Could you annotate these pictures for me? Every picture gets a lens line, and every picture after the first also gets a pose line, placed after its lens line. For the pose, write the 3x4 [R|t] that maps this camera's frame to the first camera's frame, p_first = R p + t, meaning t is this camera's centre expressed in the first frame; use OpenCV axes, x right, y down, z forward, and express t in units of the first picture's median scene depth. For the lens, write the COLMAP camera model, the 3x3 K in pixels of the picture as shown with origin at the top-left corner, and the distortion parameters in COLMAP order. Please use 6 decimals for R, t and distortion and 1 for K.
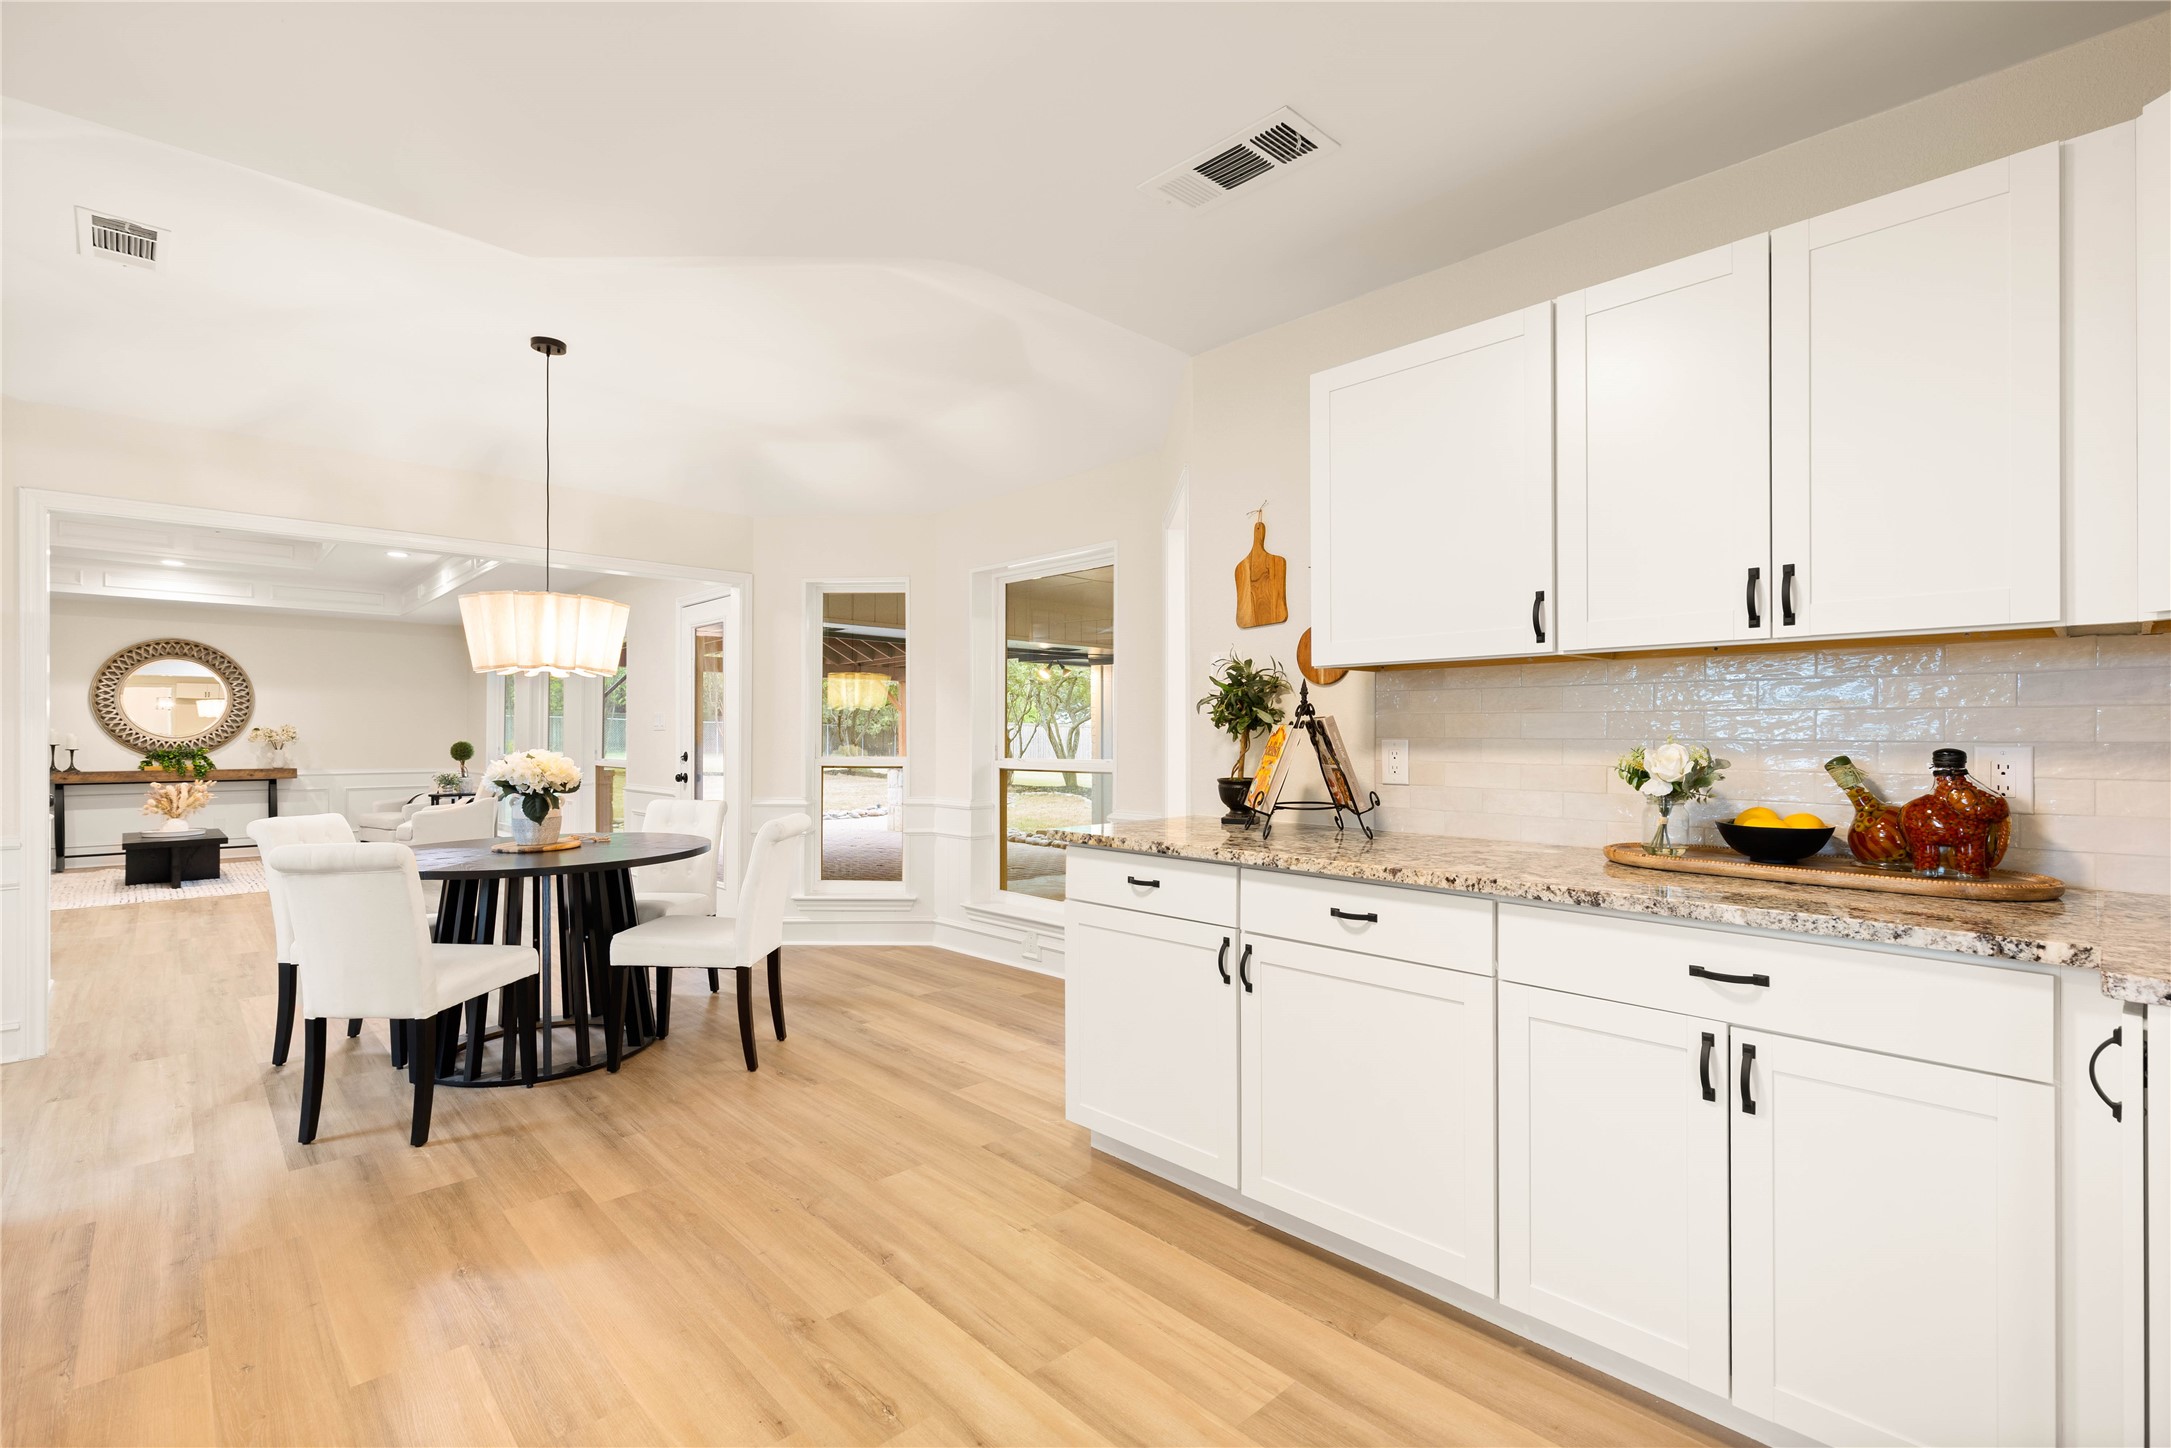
lens RADIAL K [[996.7, 0, 1096.9], [0, 996.7, 729.9], [0, 0, 1]] dist [0.009718, -0.000985]
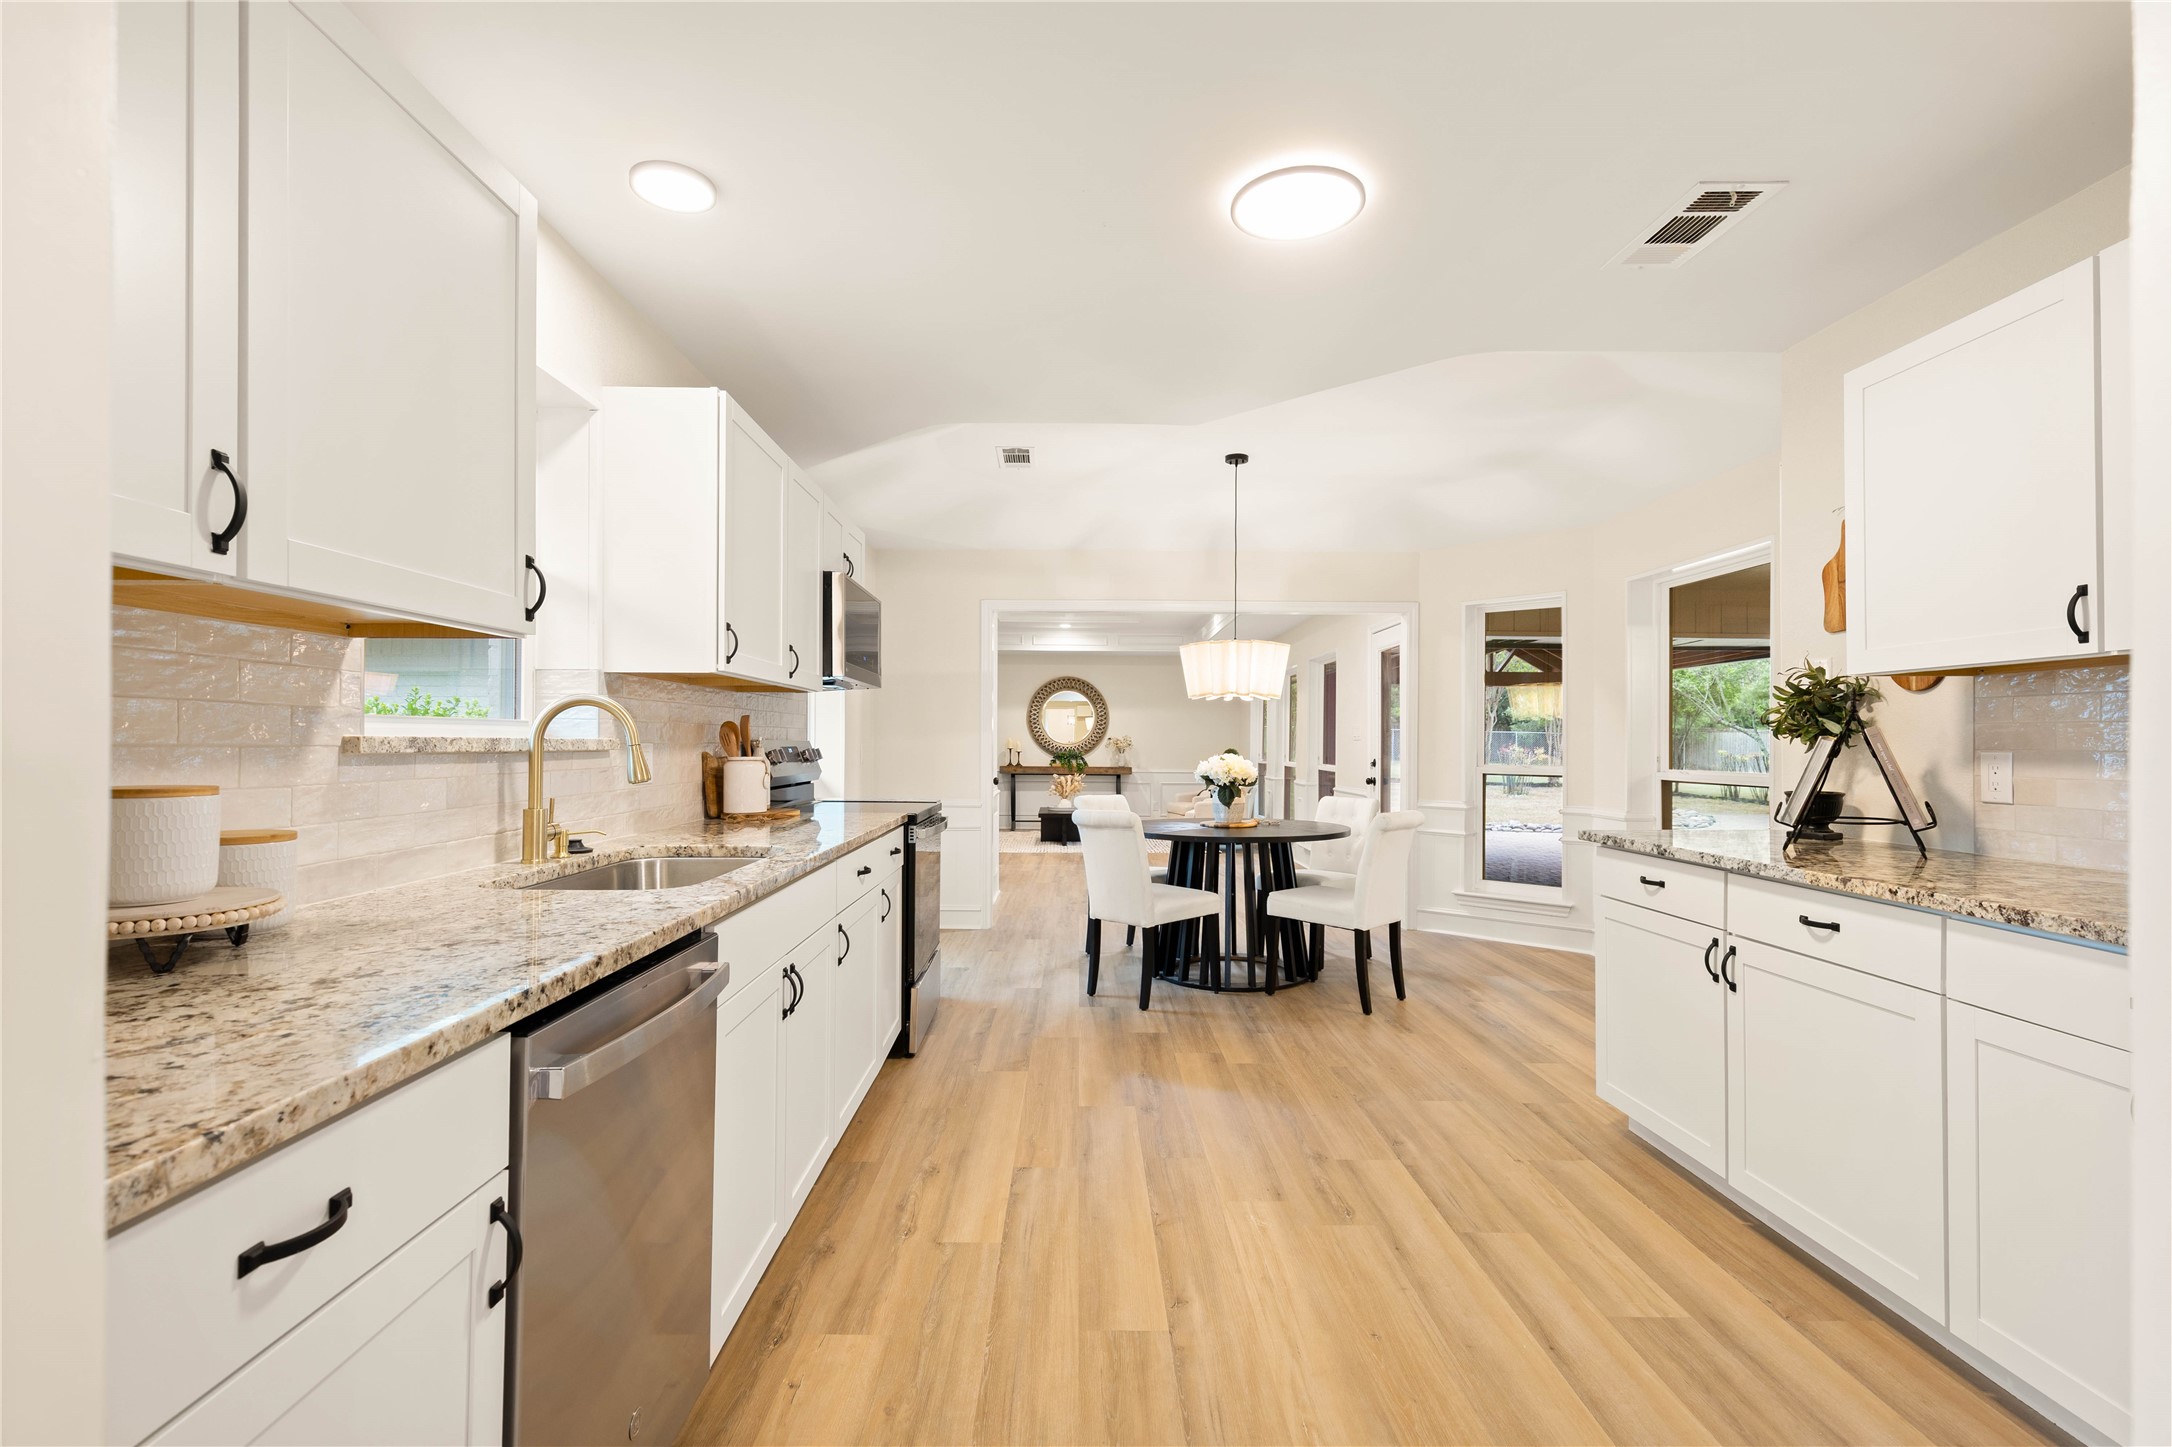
lens RADIAL K [[1008.7, 0, 1069.8], [0, 1008.7, 731.7], [0, 0, 1]] dist [0.001142, -0.000384]
pose [[0.725098, -0.003217, -0.688638, 0.312587], [-0.002502, 0.999970, -0.007306, 0.000137], [0.688641, 0.007020, 0.725069, -0.205413]]
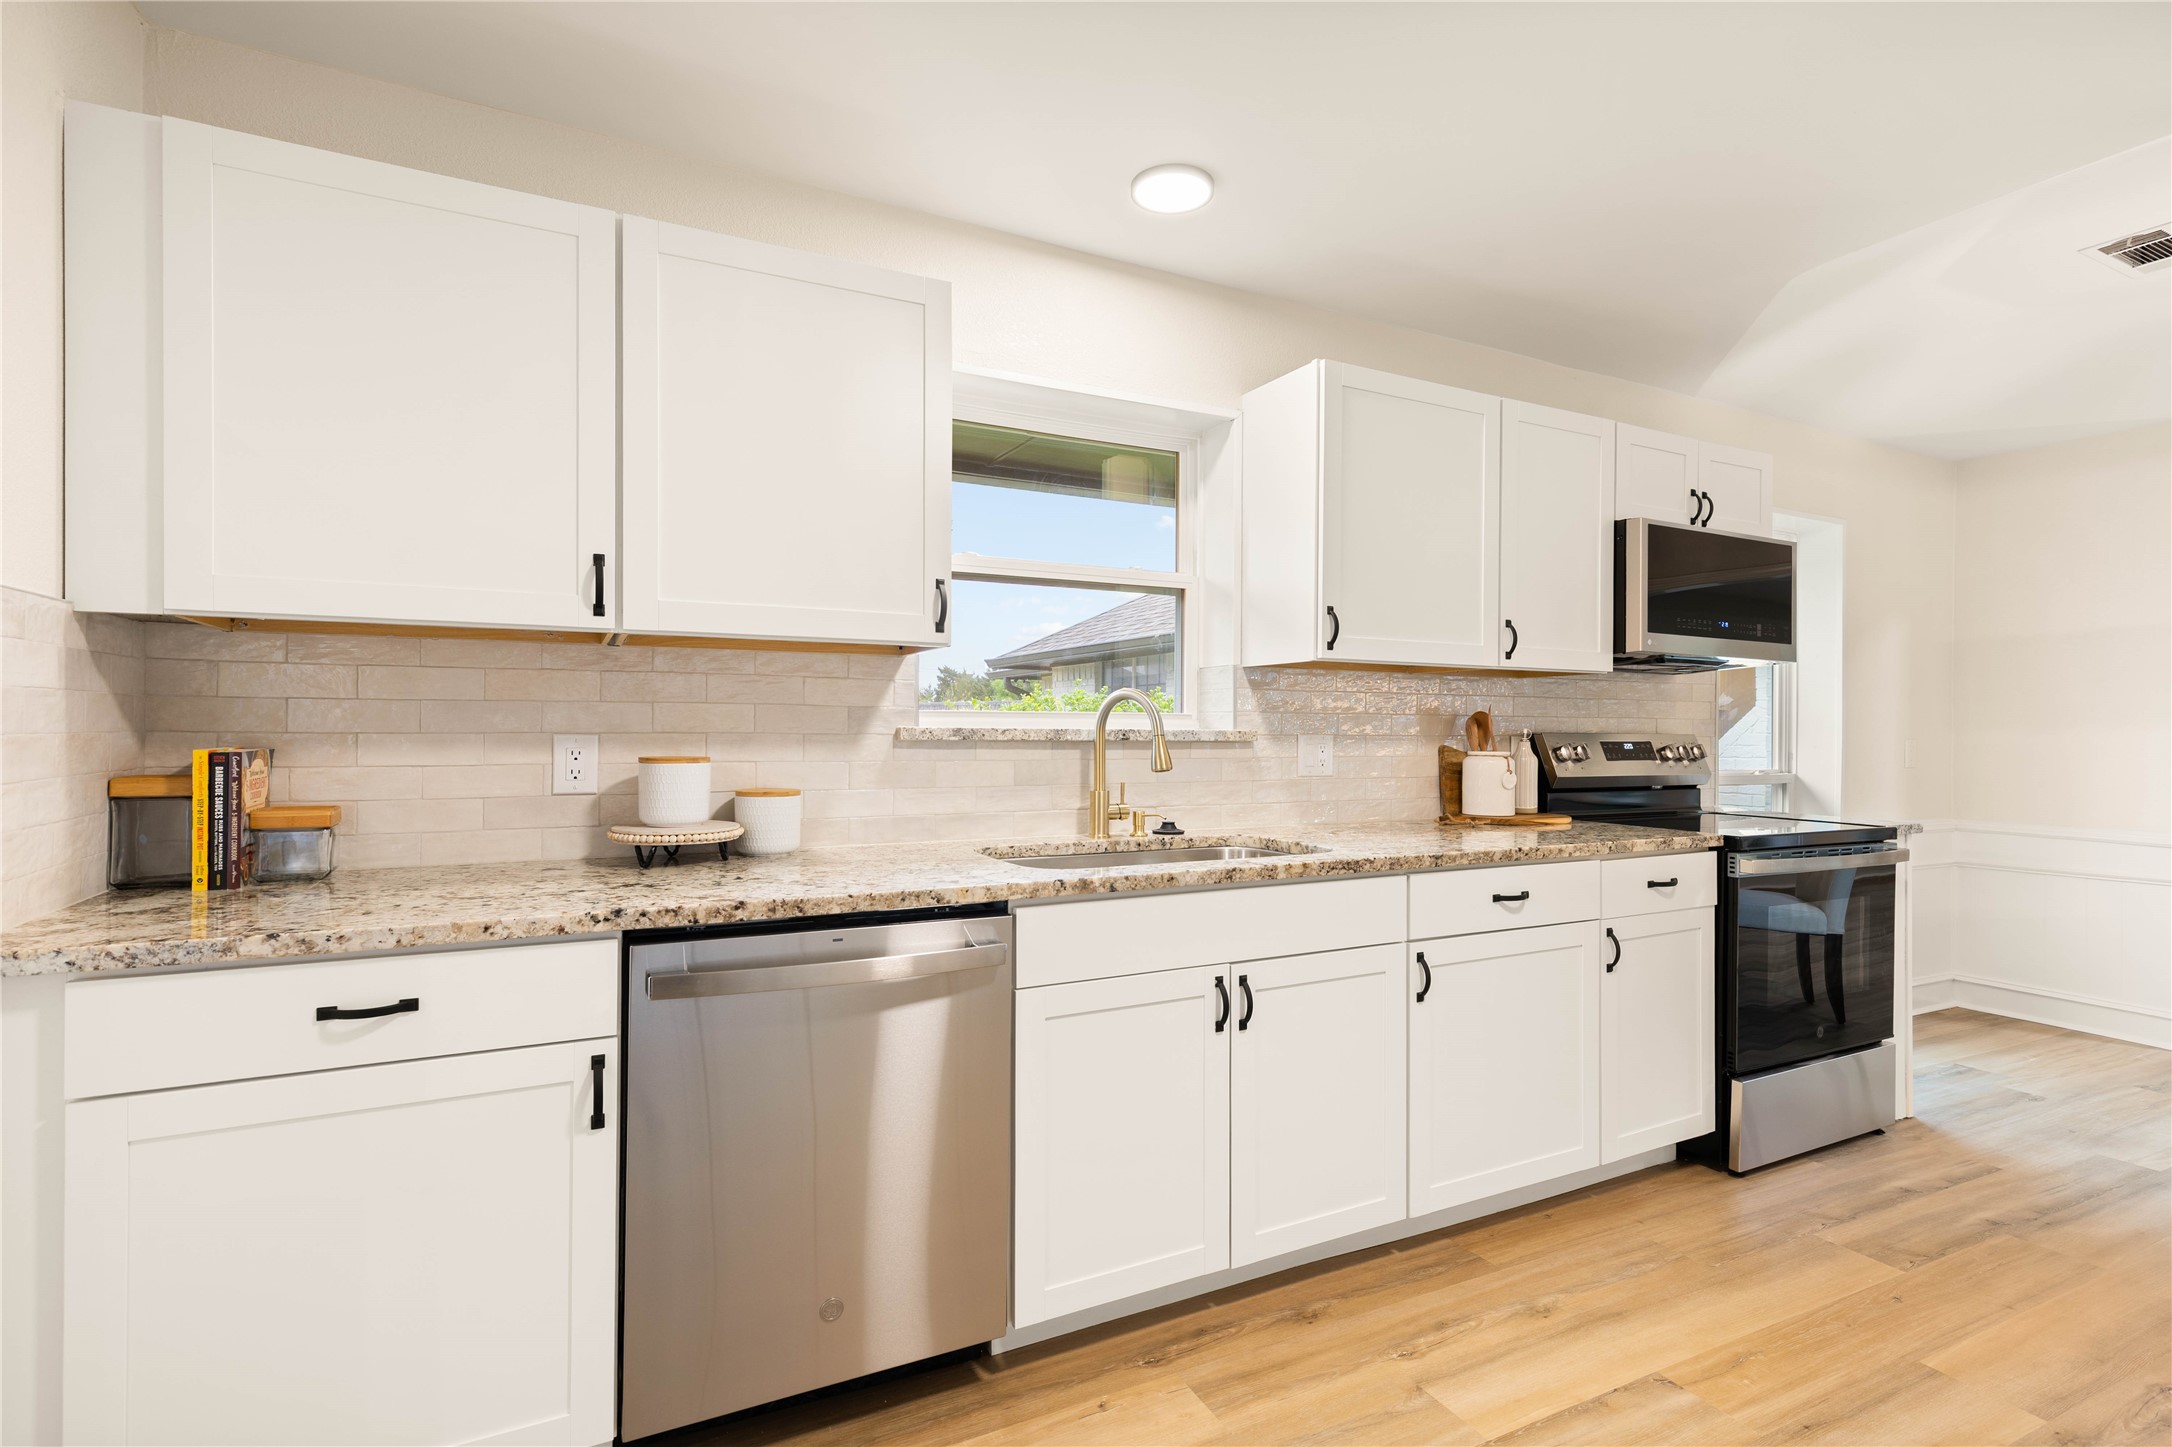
lens RADIAL K [[997.2, 0, 1097.4], [0, 997.2, 729.4], [0, 0, 1]] dist [0.009718, -0.000985]
pose [[-0.291399, -0.000563, -0.956601, 0.324800], [-0.003169, 0.999995, 0.000377, 0.000270], [0.956596, 0.003141, -0.291400, 0.312421]]
